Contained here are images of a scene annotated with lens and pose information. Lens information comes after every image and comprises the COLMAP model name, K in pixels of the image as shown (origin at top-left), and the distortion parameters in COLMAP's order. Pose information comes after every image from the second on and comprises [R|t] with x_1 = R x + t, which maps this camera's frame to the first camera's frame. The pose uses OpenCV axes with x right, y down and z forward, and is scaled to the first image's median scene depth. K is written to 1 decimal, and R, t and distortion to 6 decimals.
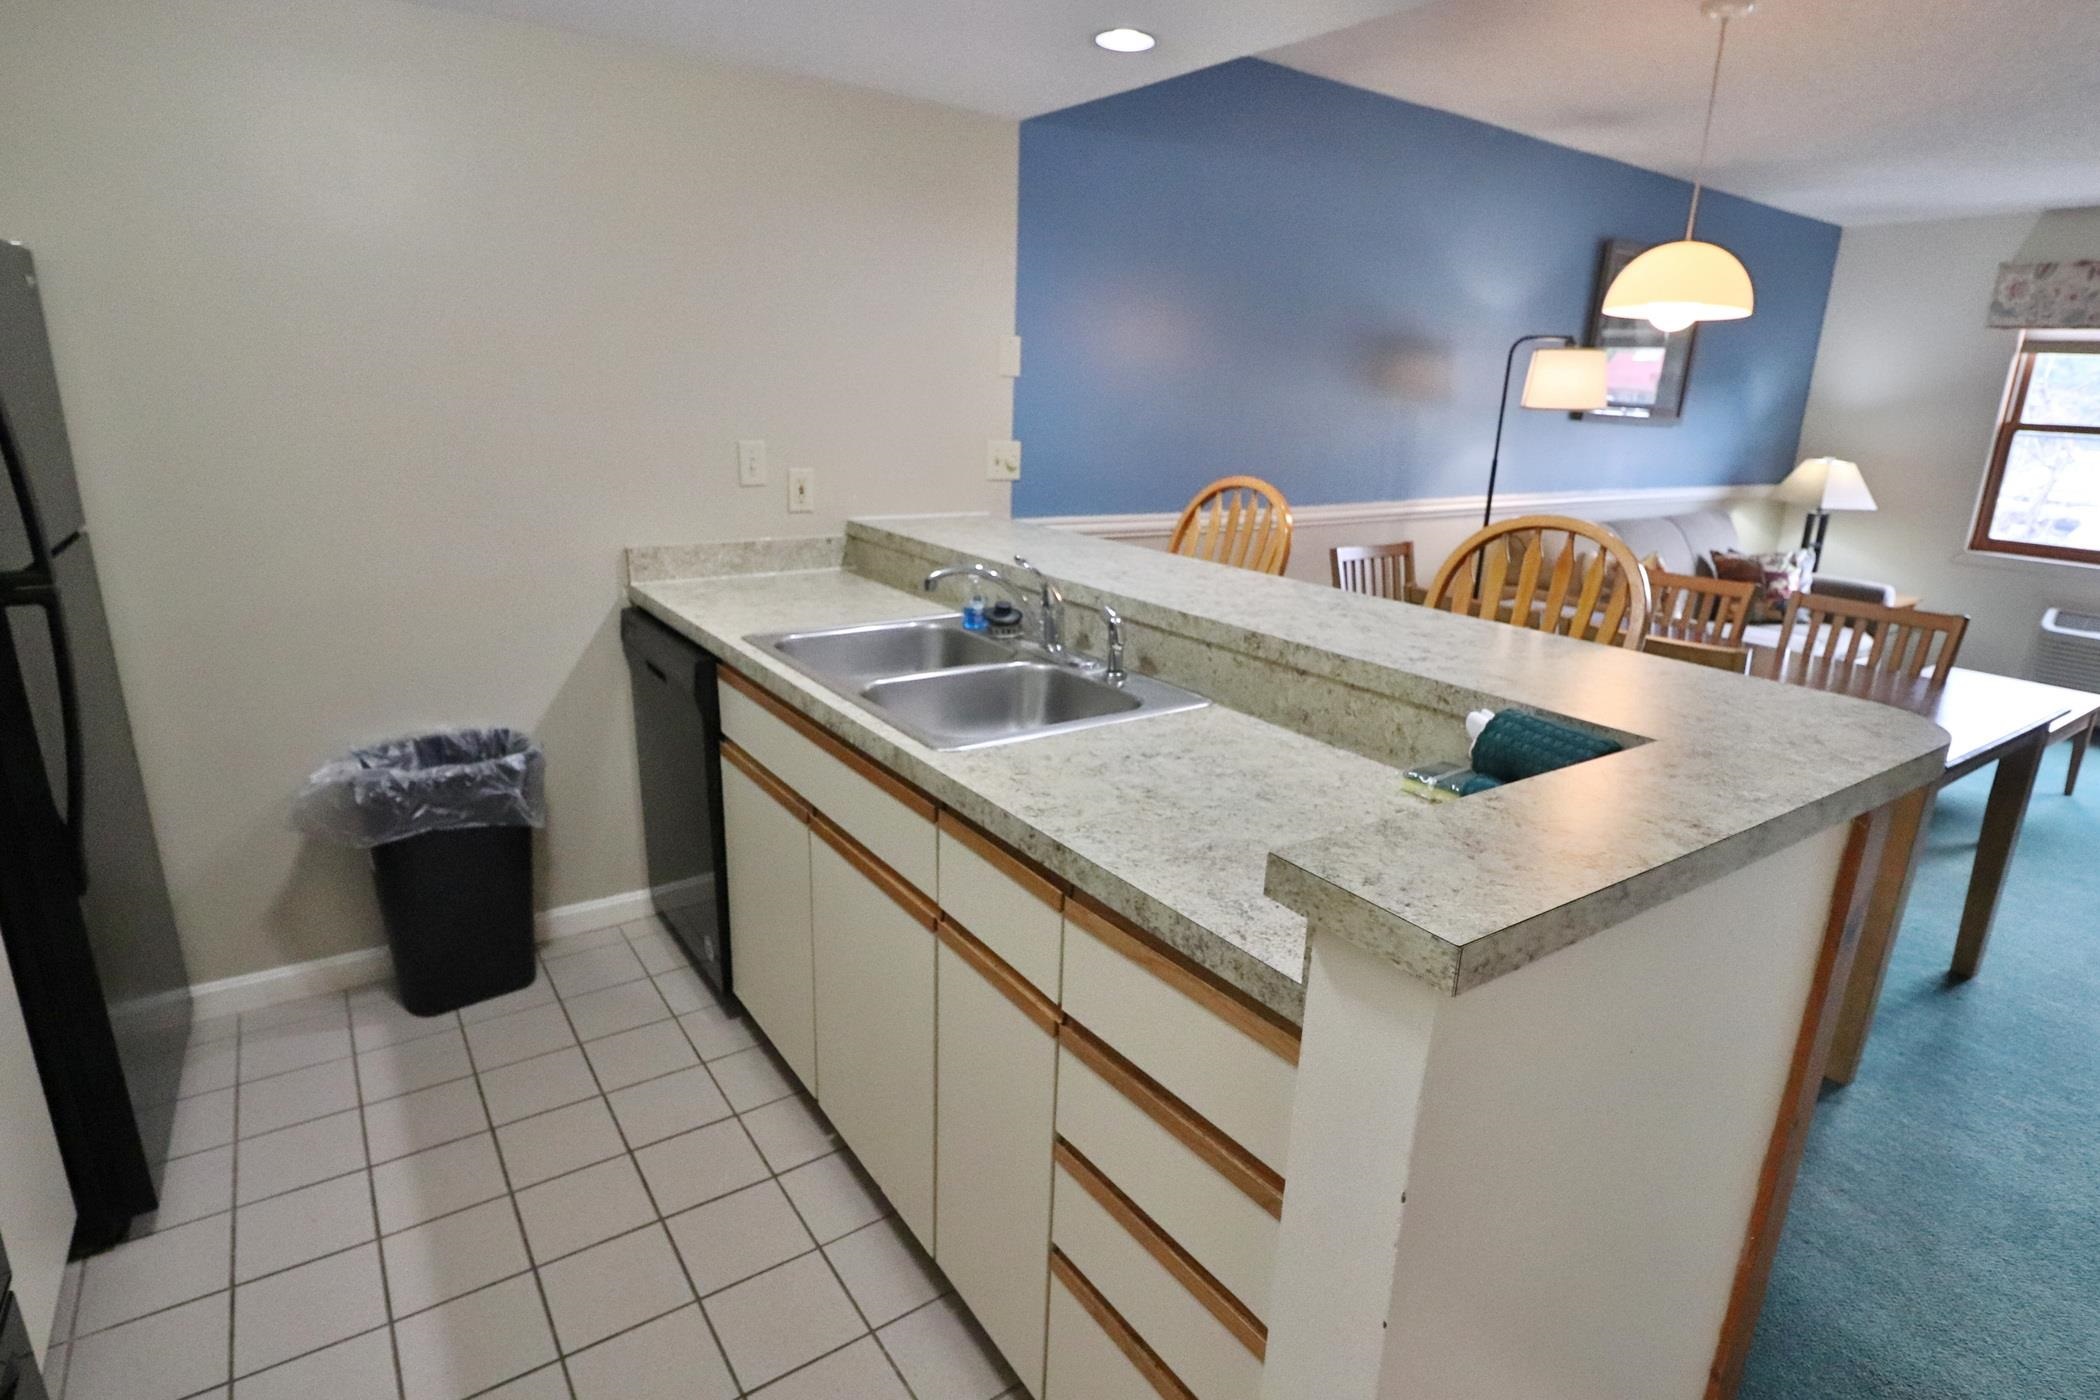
lens RADIAL K [[1088.7, 0, 1051.8], [0, 1088.7, 692.9], [0, 0, 1]] dist [-0.001491, -0.011845]
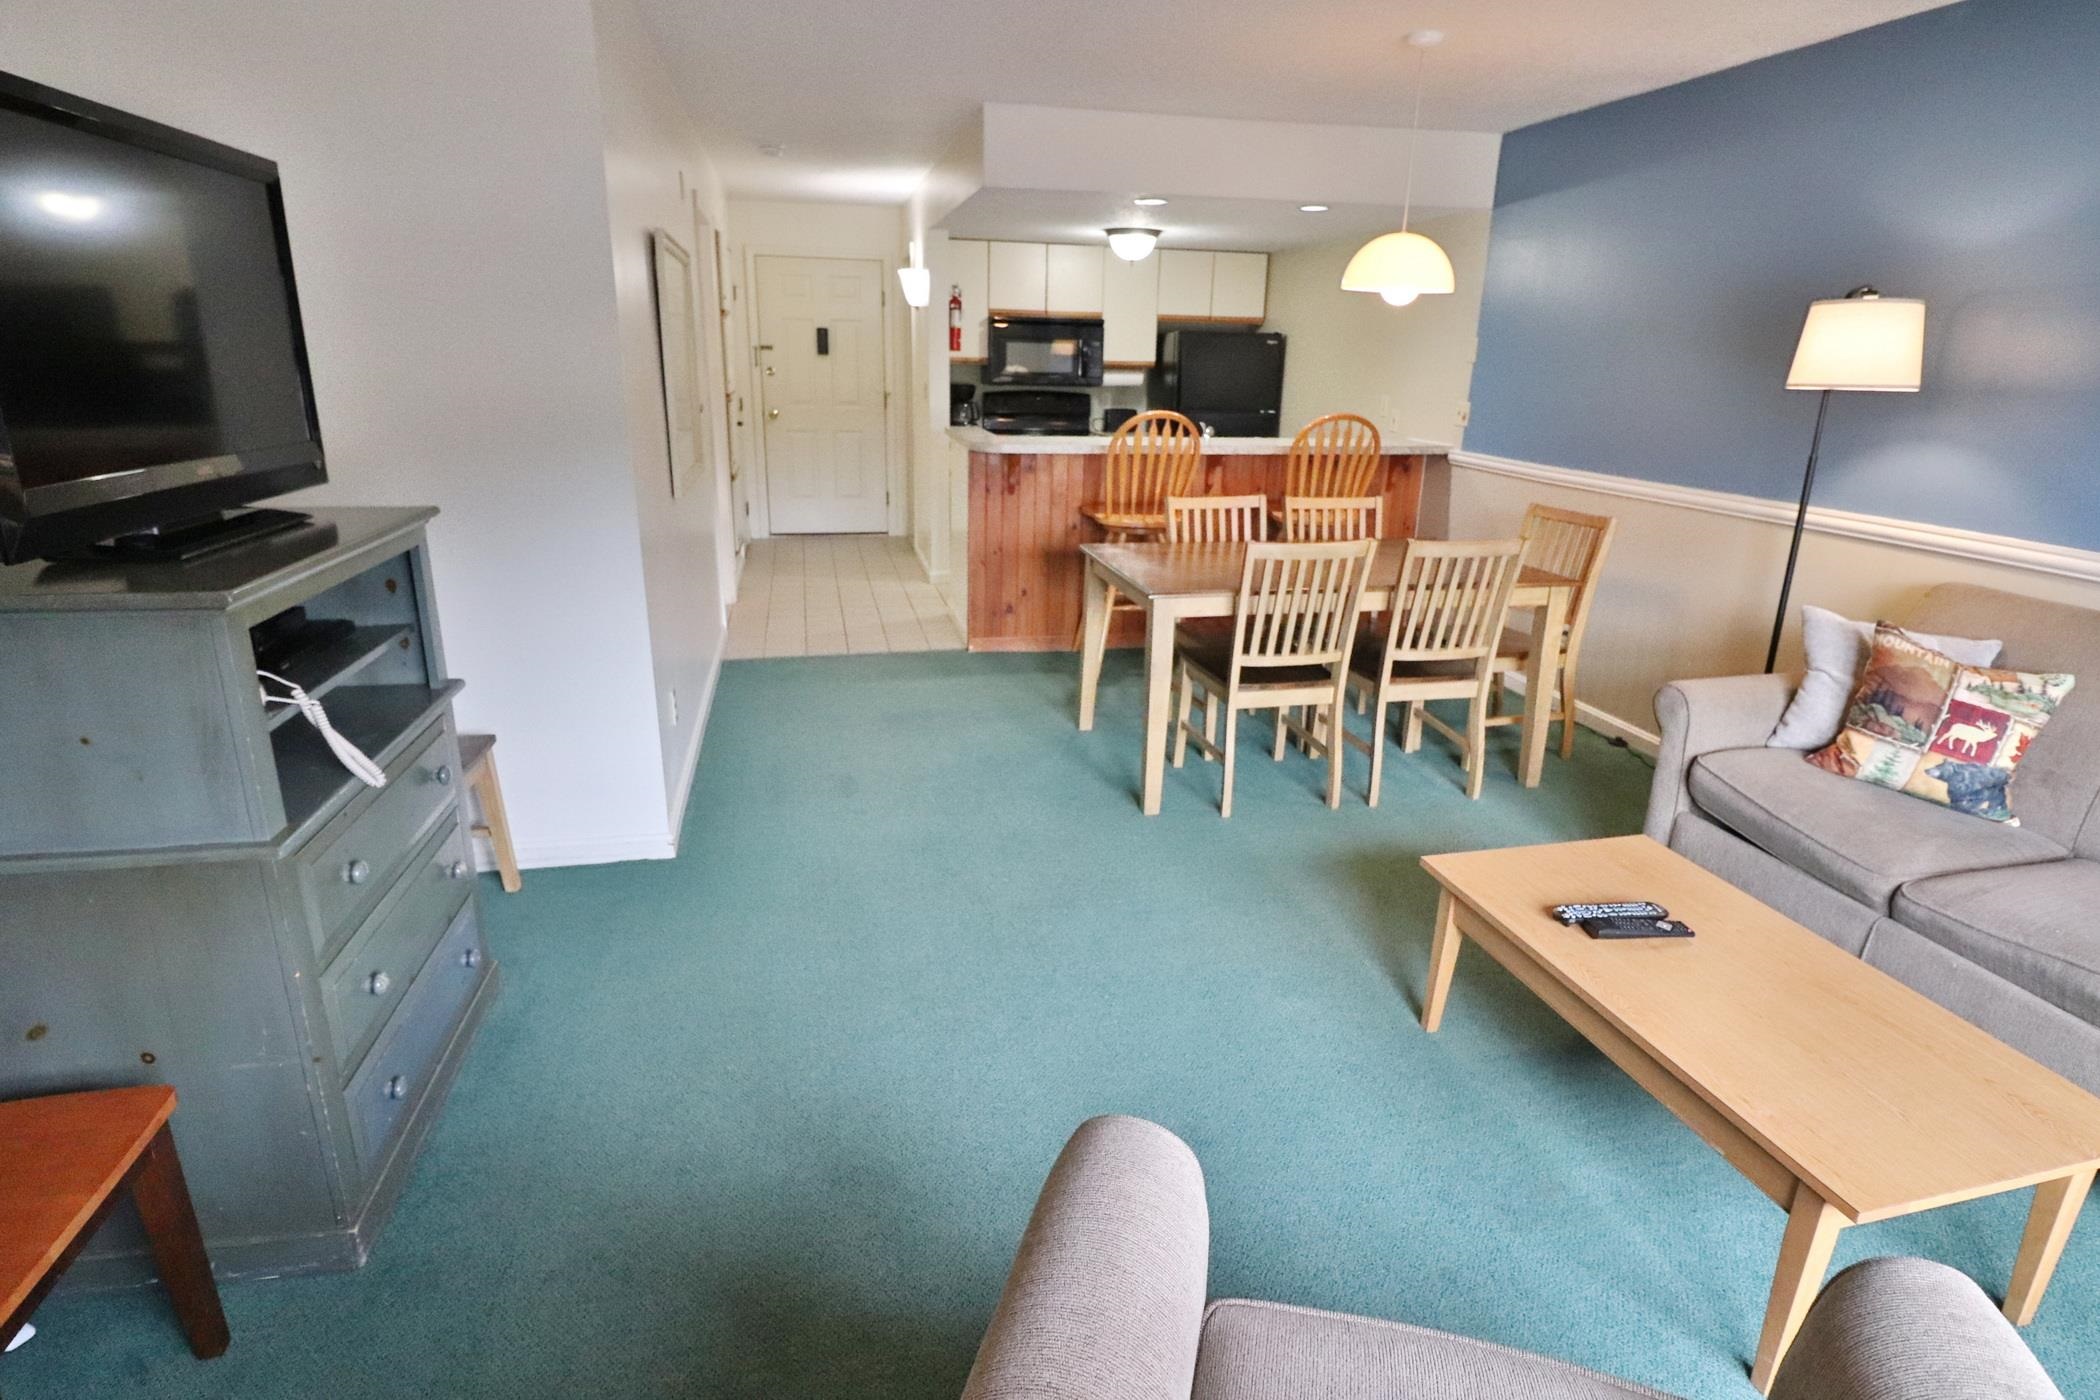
lens RADIAL K [[1088.7, 0, 1054.9], [0, 1088.7, 687.7], [0, 0, 1]] dist [-0.001491, -0.011845]
pose [[-0.374757, 0.233410, -0.897261, 1.966046], [-0.283275, 0.892682, 0.350534, -0.275506], [0.882787, 0.385536, -0.268419, 1.183402]]
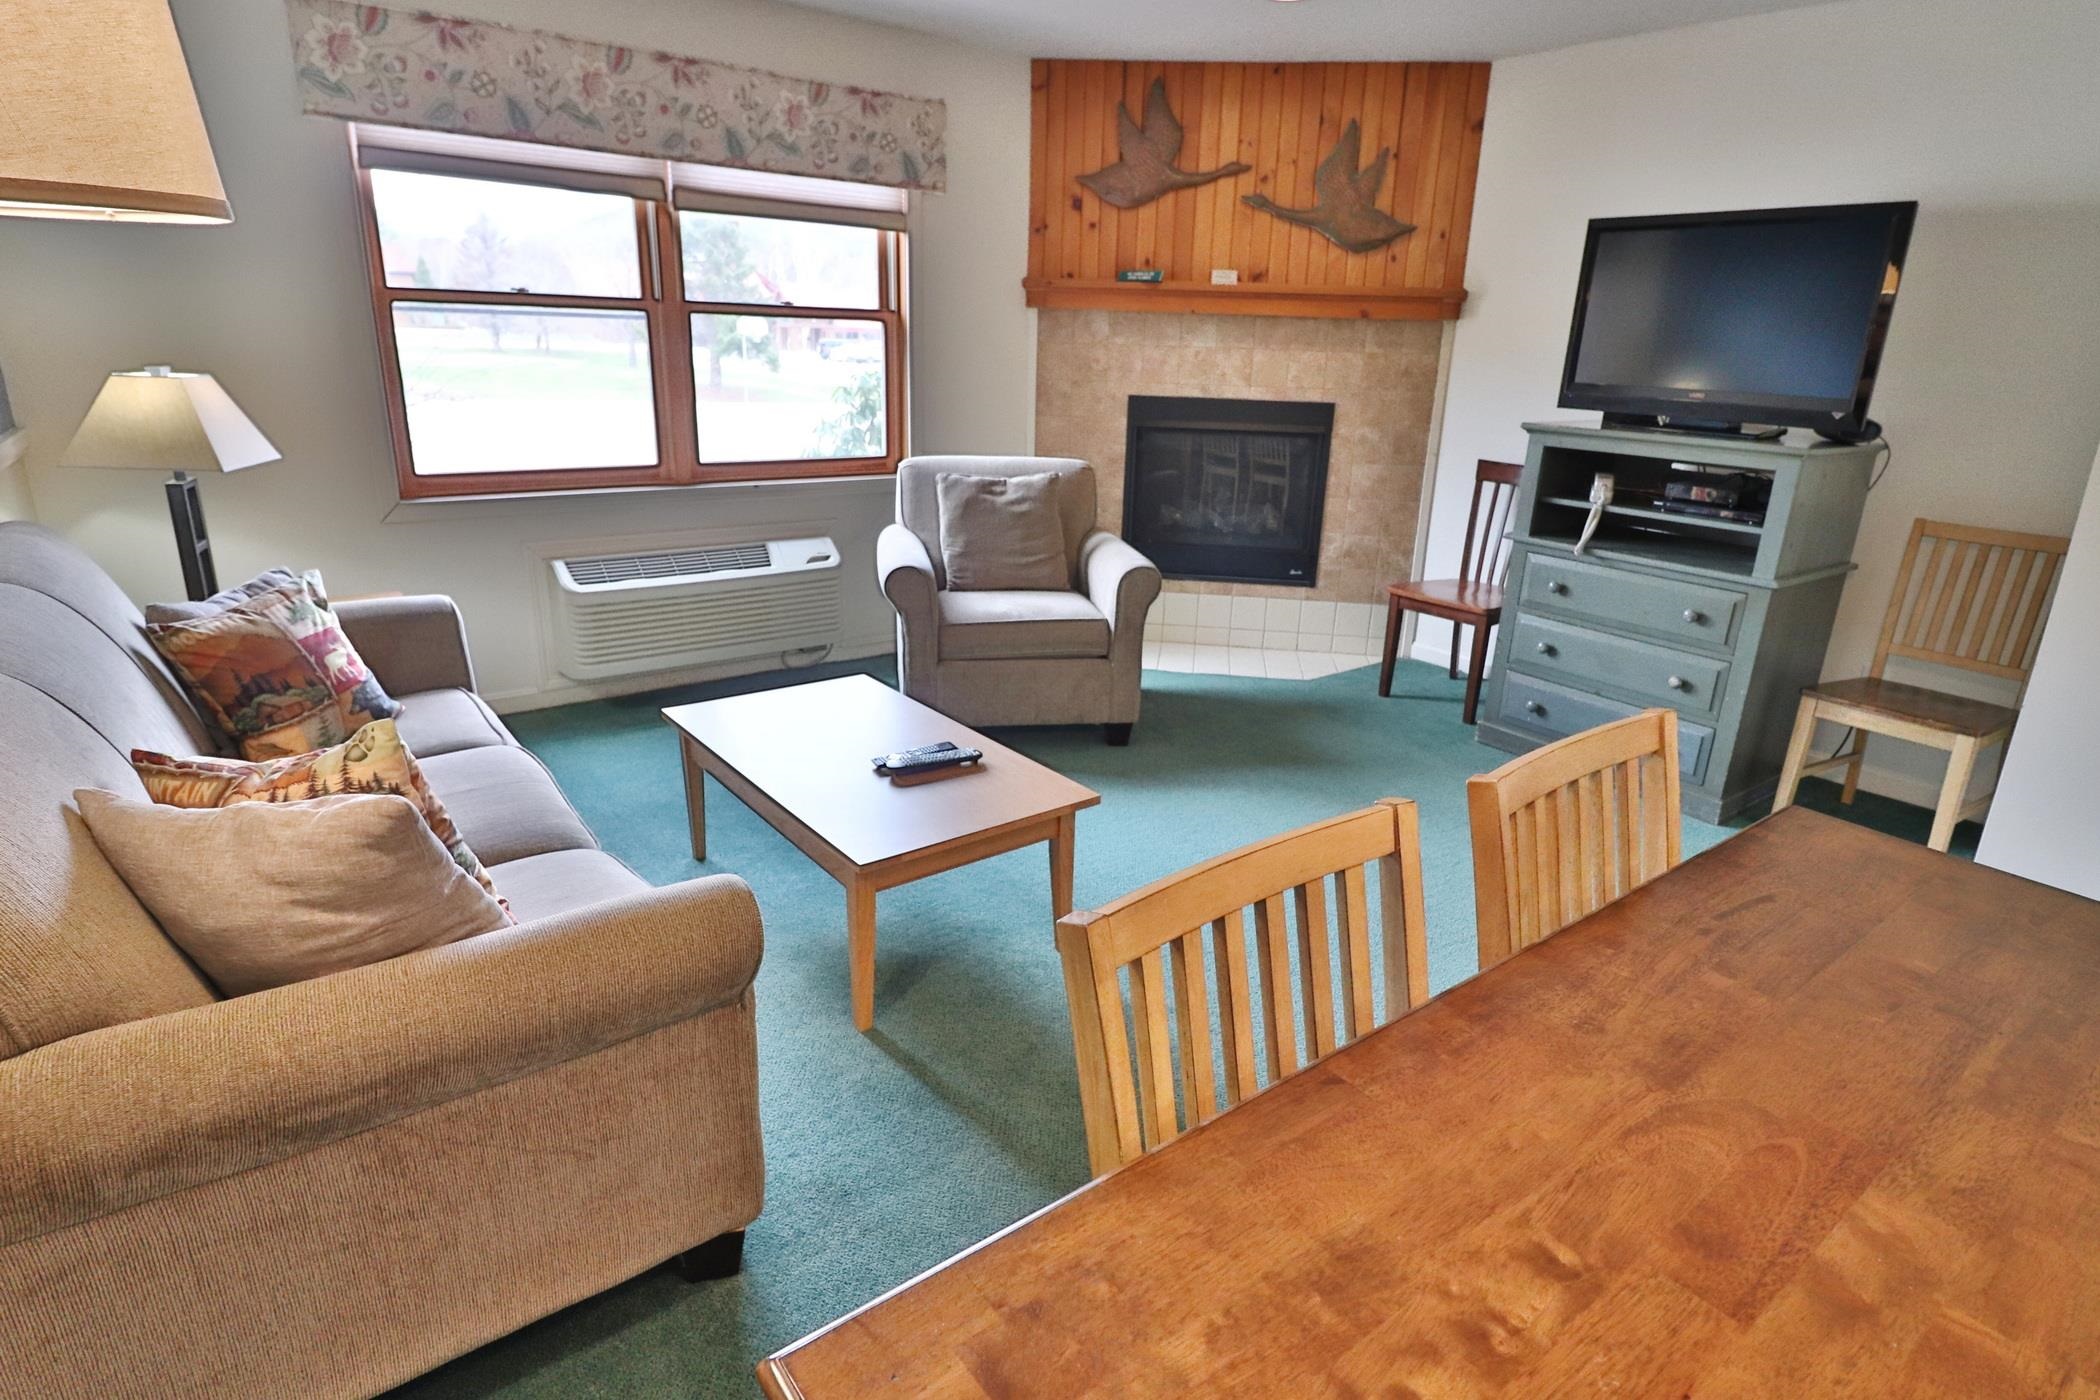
lens RADIAL K [[1088.7, 0, 1055.0], [0, 1088.7, 694.5], [0, 0, 1]] dist [-0.001491, -0.011845]
pose [[-0.036534, -0.343140, 0.938574, 0.408402], [0.237540, 0.909300, 0.341684, -0.302102], [-0.970691, 0.235432, 0.048289, 1.231793]]
